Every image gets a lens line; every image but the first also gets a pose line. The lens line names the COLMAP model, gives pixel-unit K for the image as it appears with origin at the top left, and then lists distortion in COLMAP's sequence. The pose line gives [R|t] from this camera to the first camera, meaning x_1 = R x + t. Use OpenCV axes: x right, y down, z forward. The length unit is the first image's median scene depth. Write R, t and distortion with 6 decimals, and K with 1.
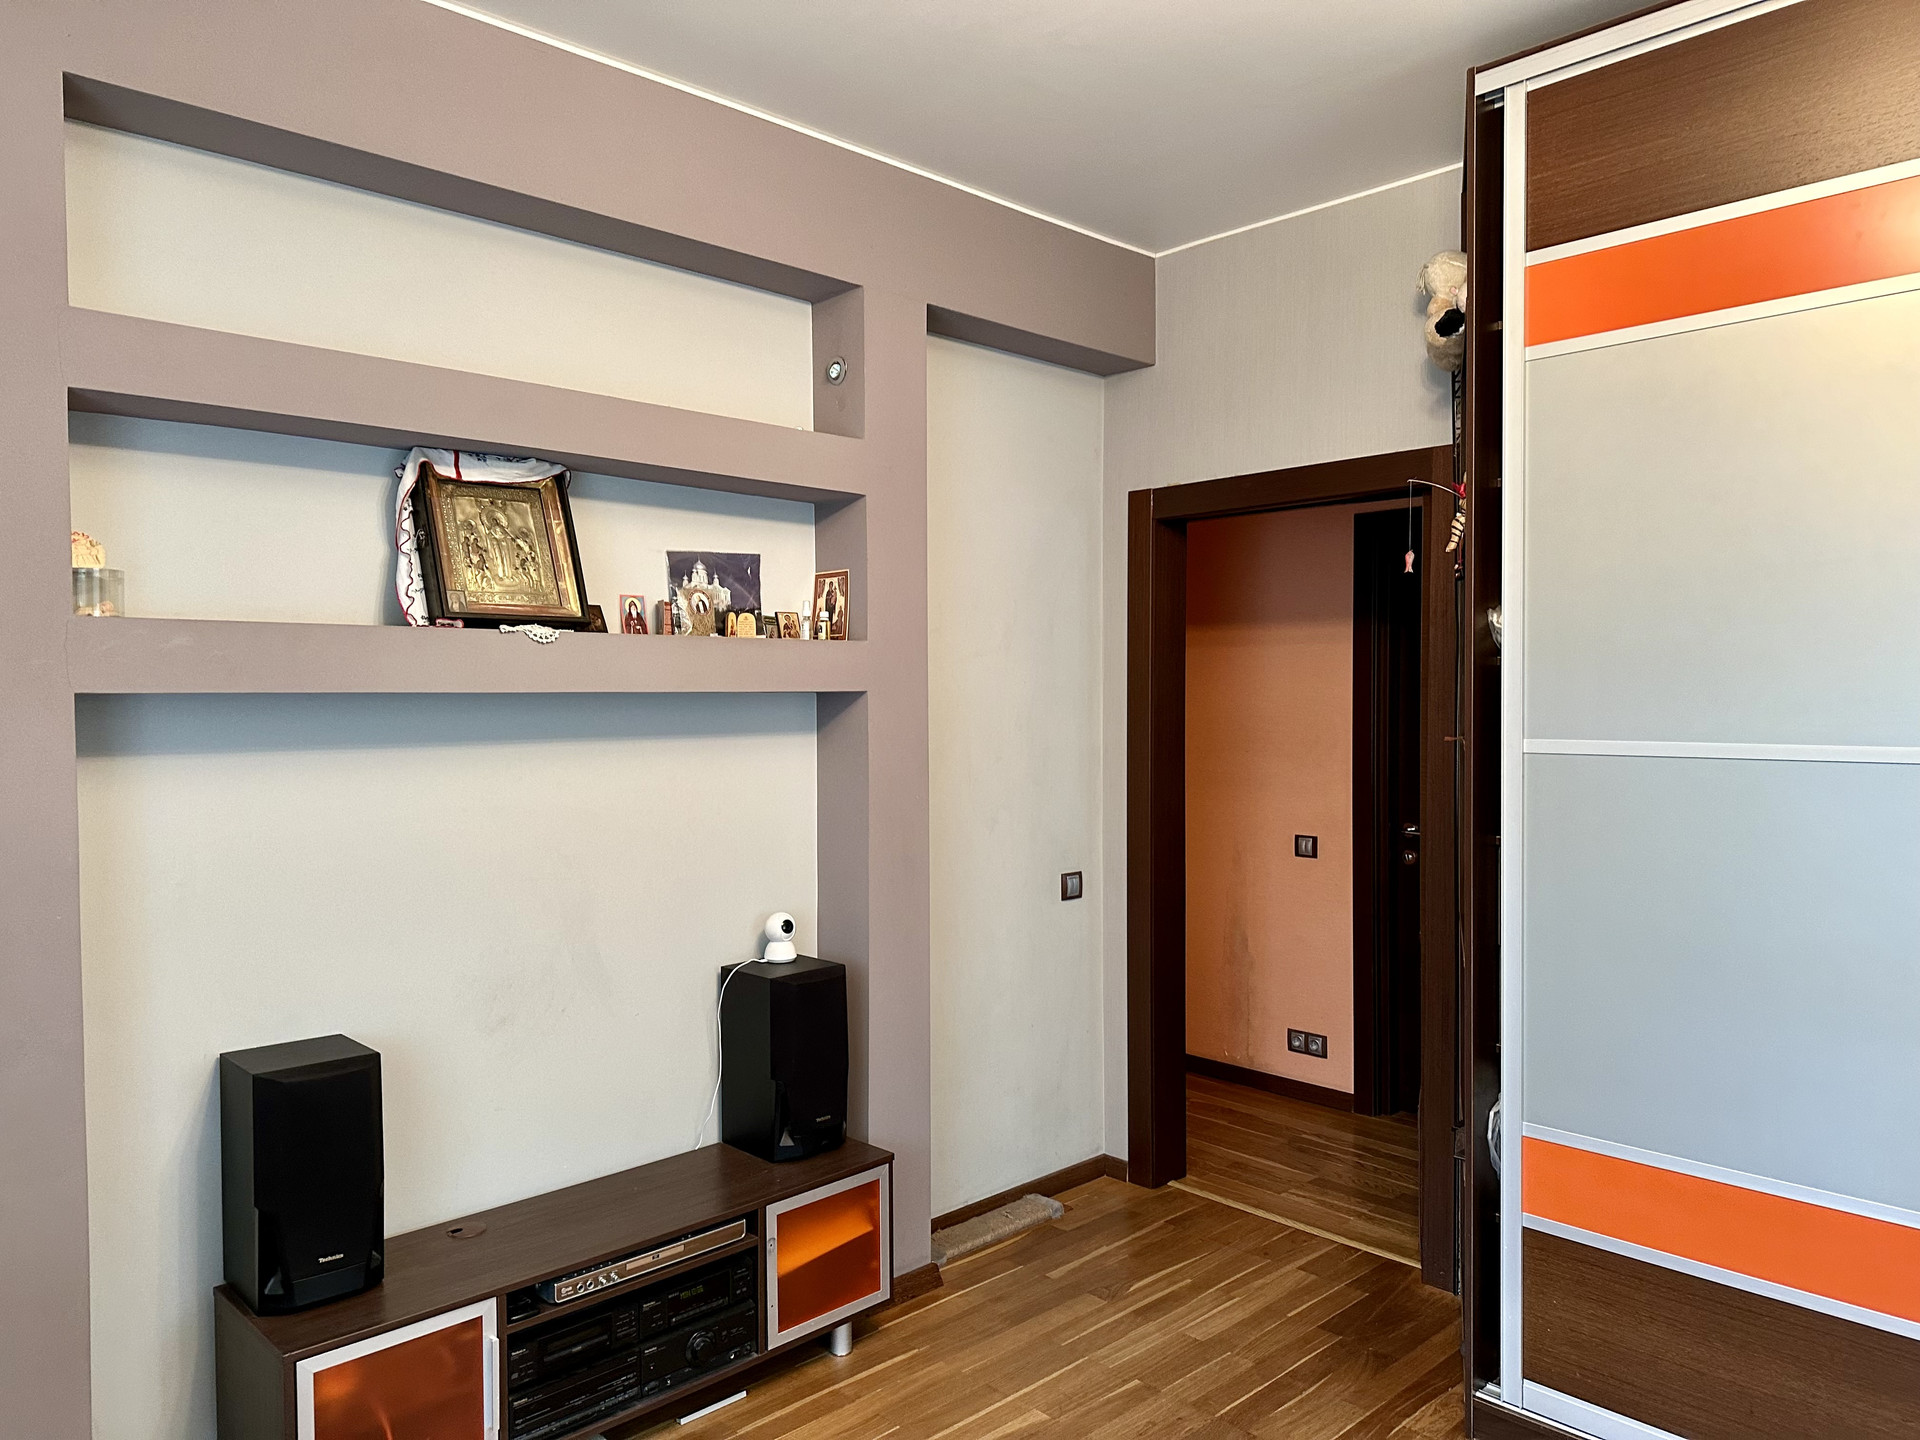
lens RADIAL K [[1328.1, 0, 963.2], [0, 1328.1, 738.3], [0, 0, 1]] dist [0.019354, -0.029557]
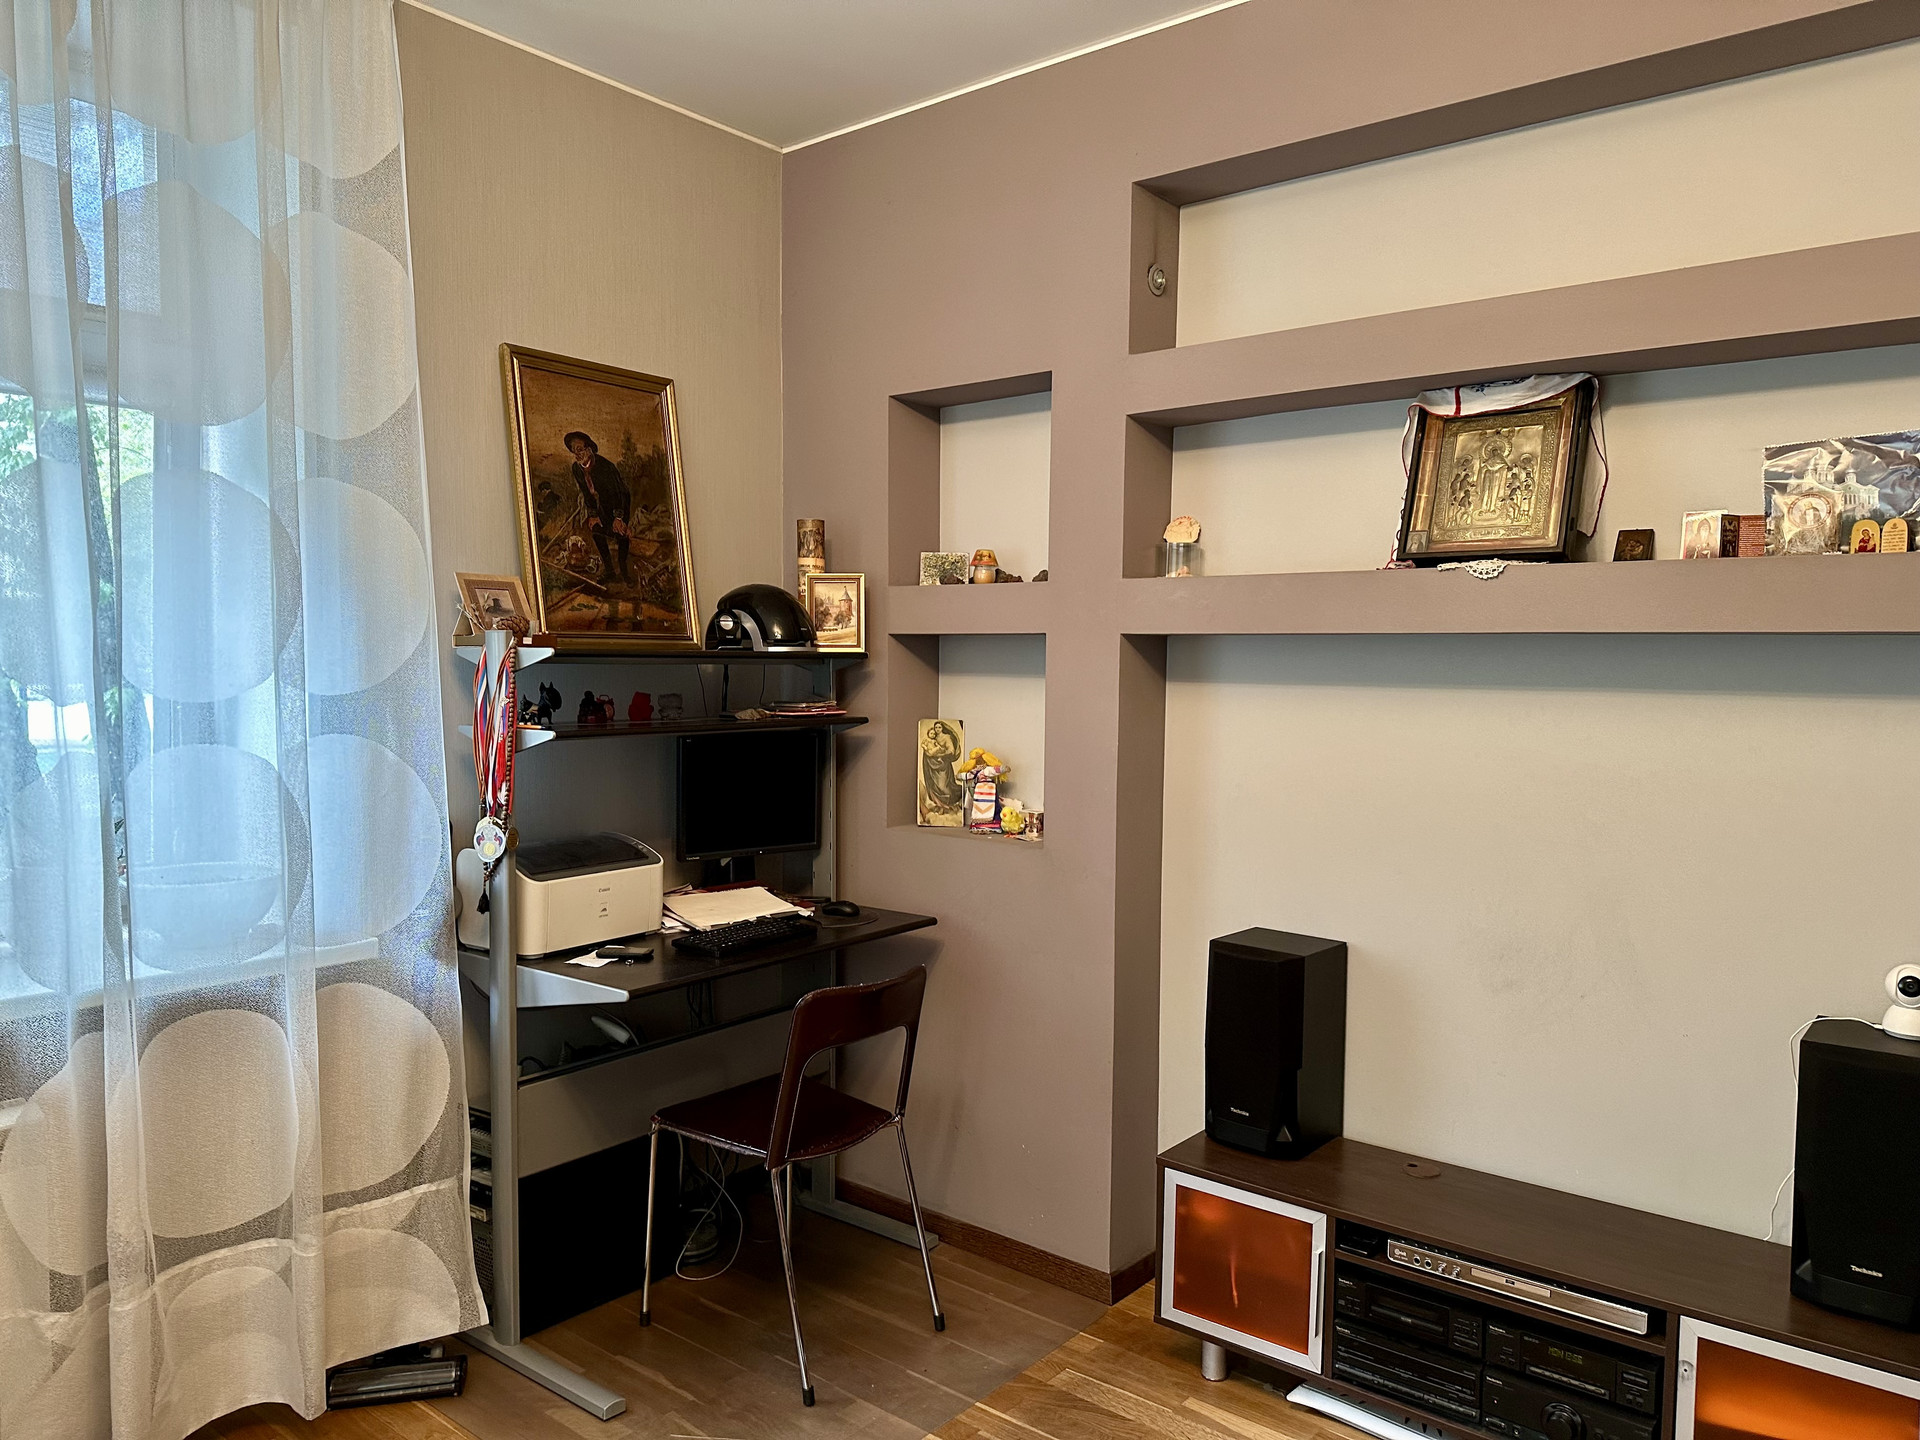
lens RADIAL K [[1328.1, 0, 952.7], [0, 1328.1, 730.9], [0, 0, 1]] dist [0.019354, -0.029557]
pose [[0.110727, 0.071330, -0.991288, 0.564595], [-0.033190, 0.997130, 0.068043, -0.018081], [0.993297, 0.025367, 0.112776, 0.527849]]
